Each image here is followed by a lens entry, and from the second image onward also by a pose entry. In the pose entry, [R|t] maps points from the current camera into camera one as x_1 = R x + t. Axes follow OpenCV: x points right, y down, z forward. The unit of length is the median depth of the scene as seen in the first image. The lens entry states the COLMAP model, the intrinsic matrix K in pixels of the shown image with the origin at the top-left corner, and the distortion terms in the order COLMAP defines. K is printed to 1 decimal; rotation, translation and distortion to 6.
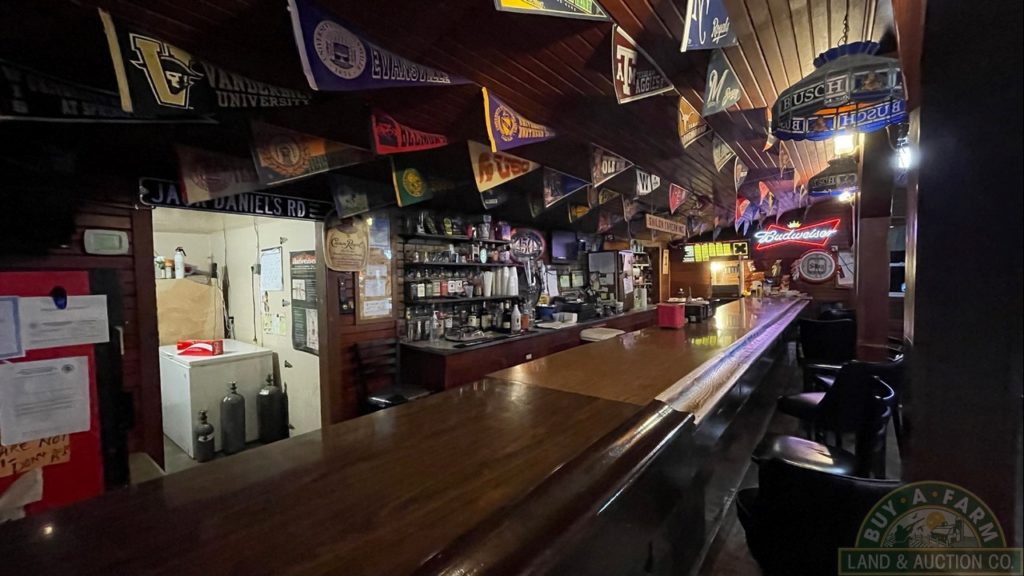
lens RADIAL K [[411.3, 0, 506.6], [0, 411.3, 294.7], [0, 0, 1]] dist [-0.002347, 0.001337]
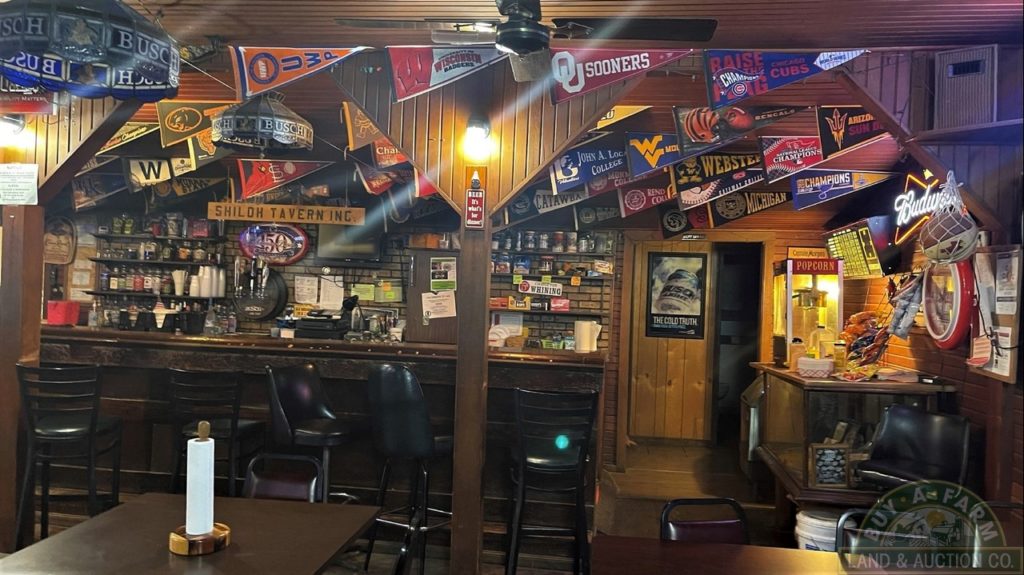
lens RADIAL K [[771.0, 0, 519.6], [0, 771.0, 288.9], [0, 0, 1]] dist [0.051900, -0.051729]
pose [[0.520102, 0.039446, -0.853192, 2.041297], [-0.093620, 0.995547, -0.011042, -0.070205], [0.848957, 0.085619, 0.521479, 0.767733]]
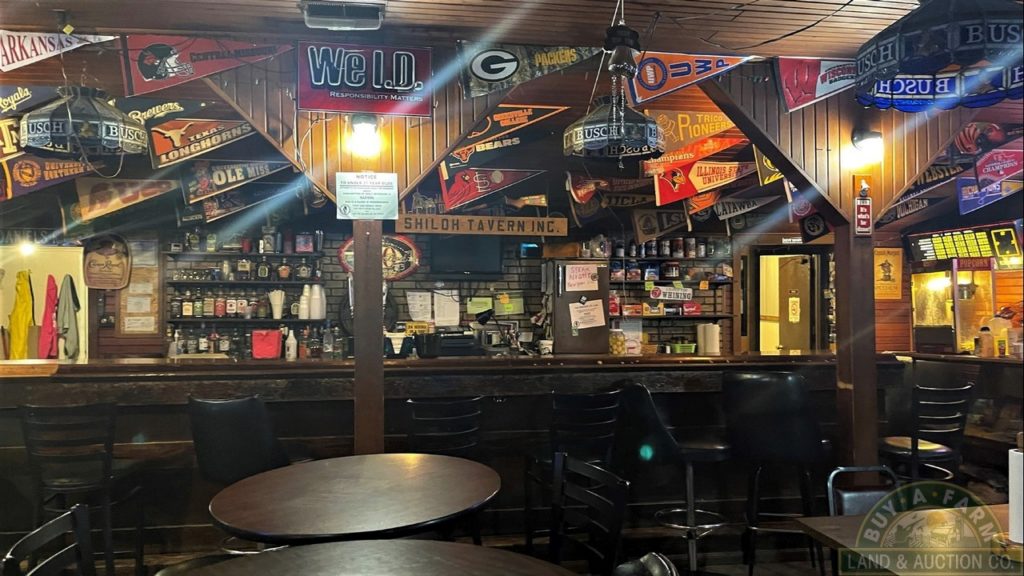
lens RADIAL K [[771.0, 0, 505.6], [0, 771.0, 292.7], [0, 0, 1]] dist [0.051900, -0.051729]
pose [[0.749834, 0.010203, -0.661547, 1.458565], [-0.044345, 0.998408, -0.034865, -0.016704], [0.660138, 0.055480, 0.749092, 0.105955]]
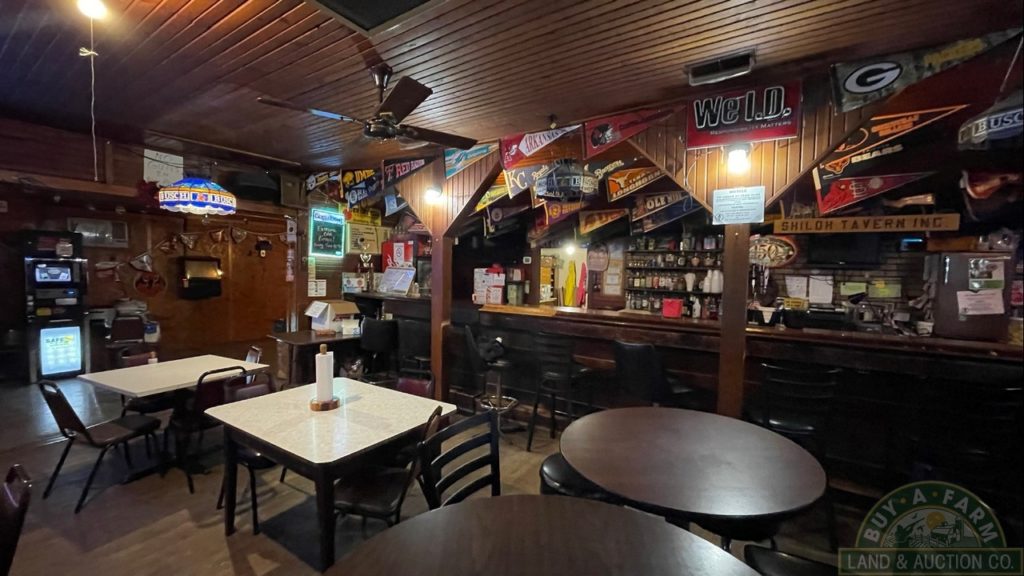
lens RADIAL K [[411.3, 0, 510.3], [0, 411.3, 289.2], [0, 0, 1]] dist [-0.002347, 0.001337]
pose [[0.099173, 0.062697, -0.993093, 1.336492], [-0.077982, 0.995433, 0.055057, -0.033653], [0.992010, 0.071983, 0.103610, 0.276329]]
